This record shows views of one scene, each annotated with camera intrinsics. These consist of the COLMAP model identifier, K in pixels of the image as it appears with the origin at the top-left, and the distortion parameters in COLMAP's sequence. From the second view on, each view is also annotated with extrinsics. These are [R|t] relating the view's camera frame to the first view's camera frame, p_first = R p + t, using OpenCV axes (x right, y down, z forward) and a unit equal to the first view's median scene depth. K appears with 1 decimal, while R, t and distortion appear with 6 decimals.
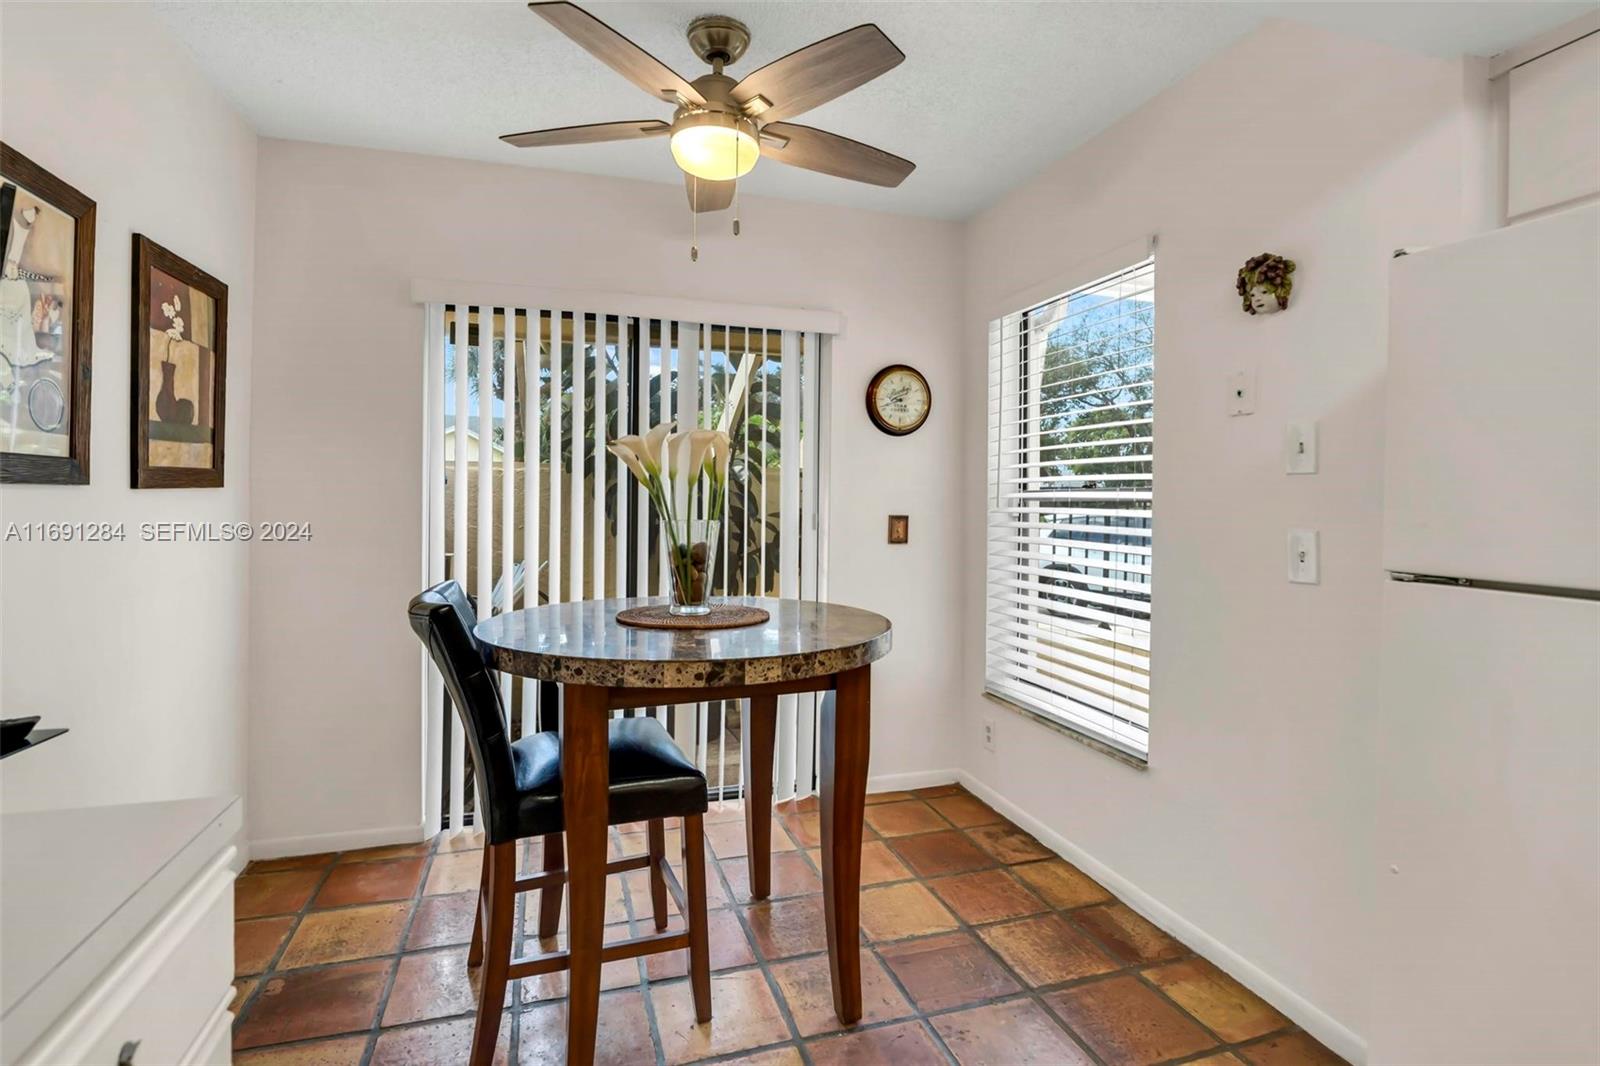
lens RADIAL K [[763.9, 0, 784.4], [0, 763.9, 478.3], [0, 0, 1]] dist [-0.022215, 0.005645]
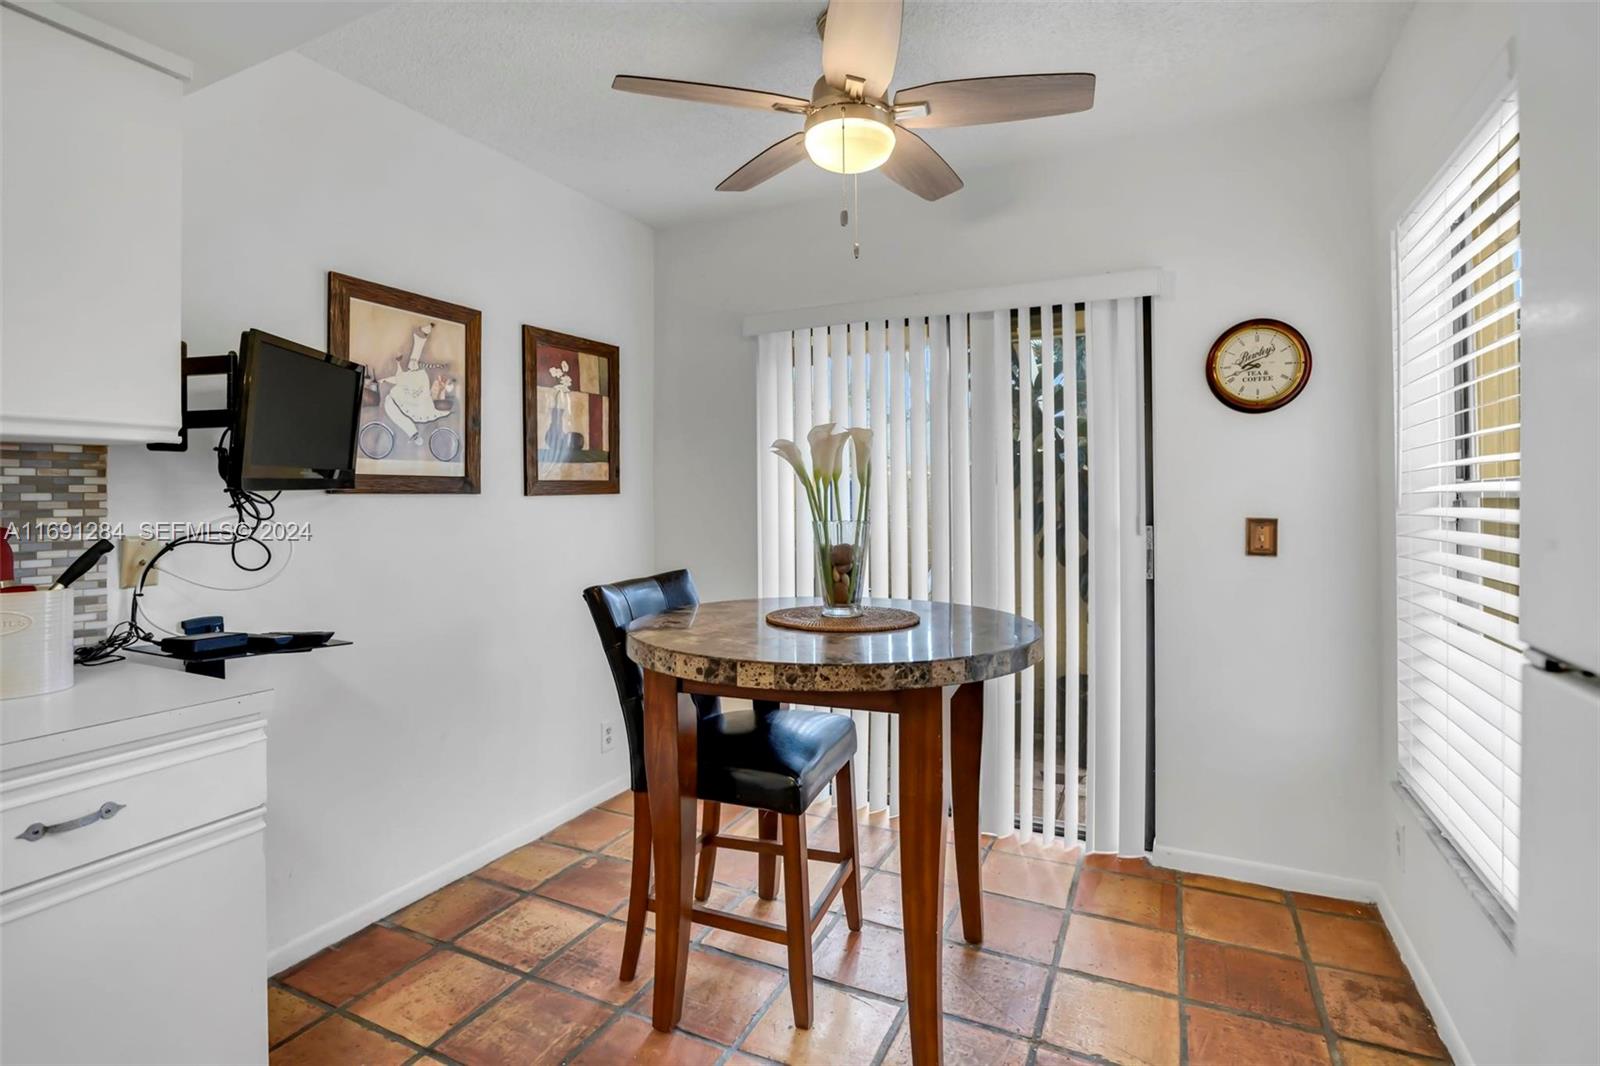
lens RADIAL K [[763.9, 0, 813.8], [0, 763.9, 474.0], [0, 0, 1]] dist [-0.022215, 0.005645]
pose [[0.743396, -0.030525, -0.668155, 0.511631], [0.026256, 0.999520, -0.016451, 0.008937], [0.668336, -0.005313, 0.743841, 0.239037]]
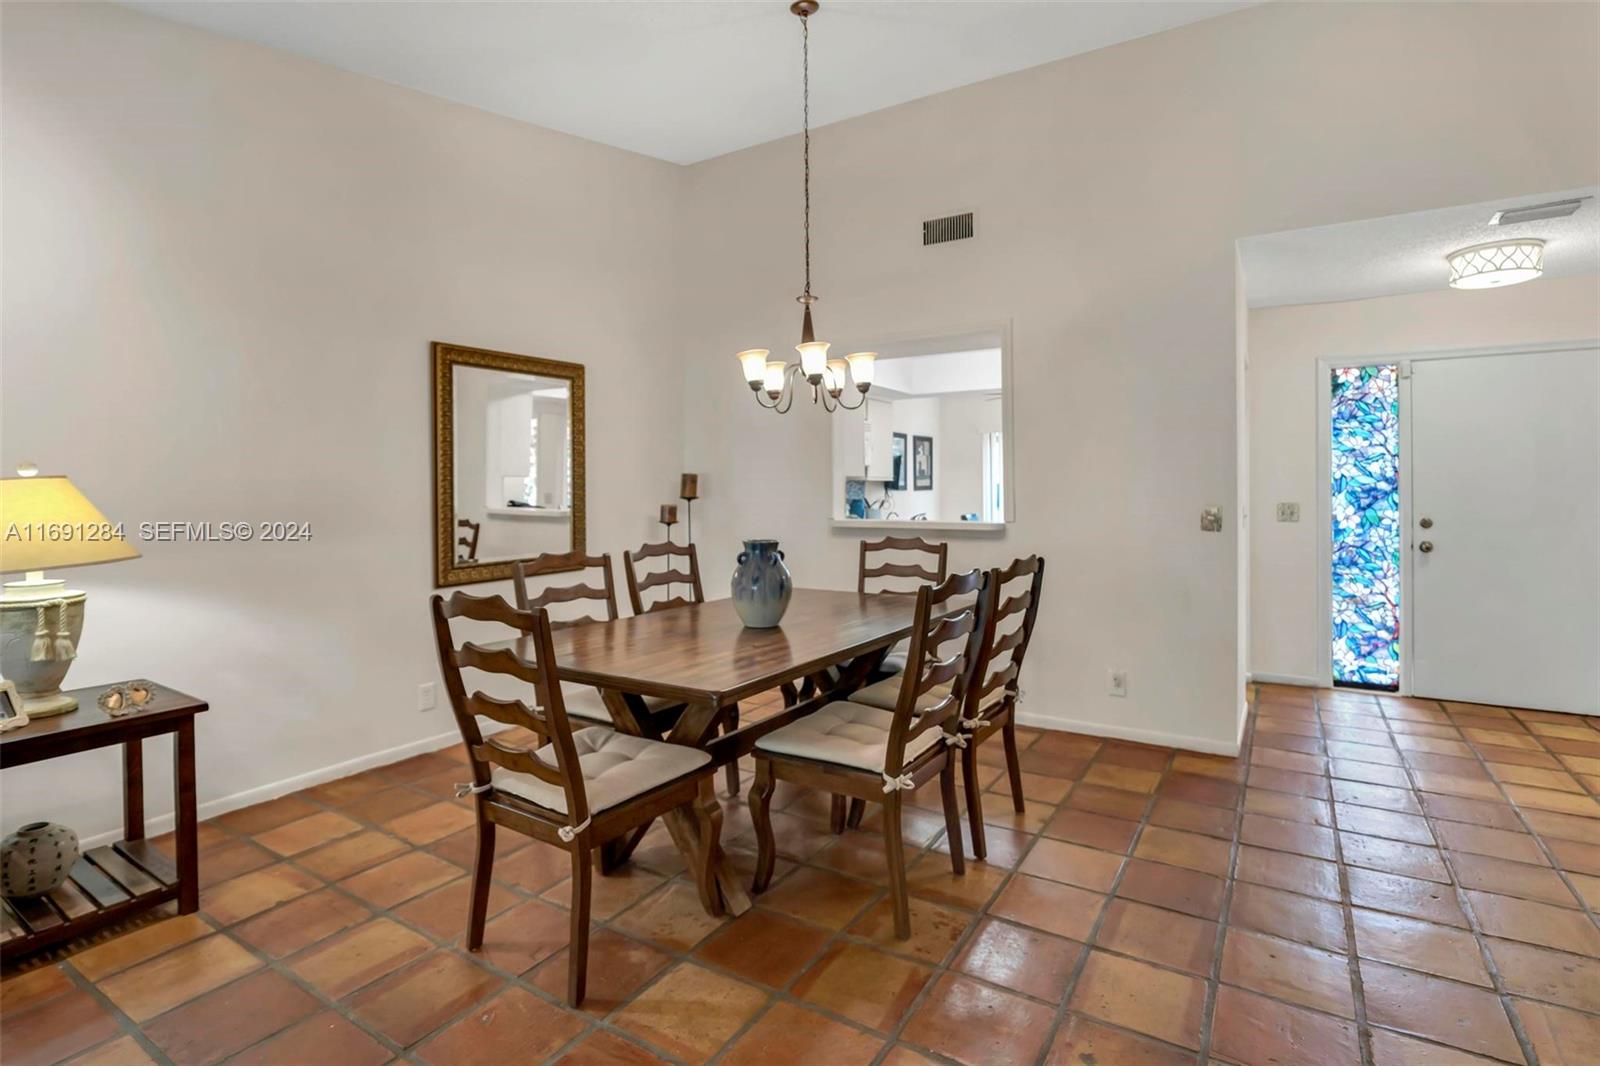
lens RADIAL K [[763.9, 0, 812.6], [0, 763.9, 486.4], [0, 0, 1]] dist [-0.022215, 0.005645]
pose [[0.660556, -0.008301, -0.750730, 2.104968], [0.021915, 0.999726, 0.008229, -0.062633], [0.750456, -0.021888, 0.660557, -2.409744]]
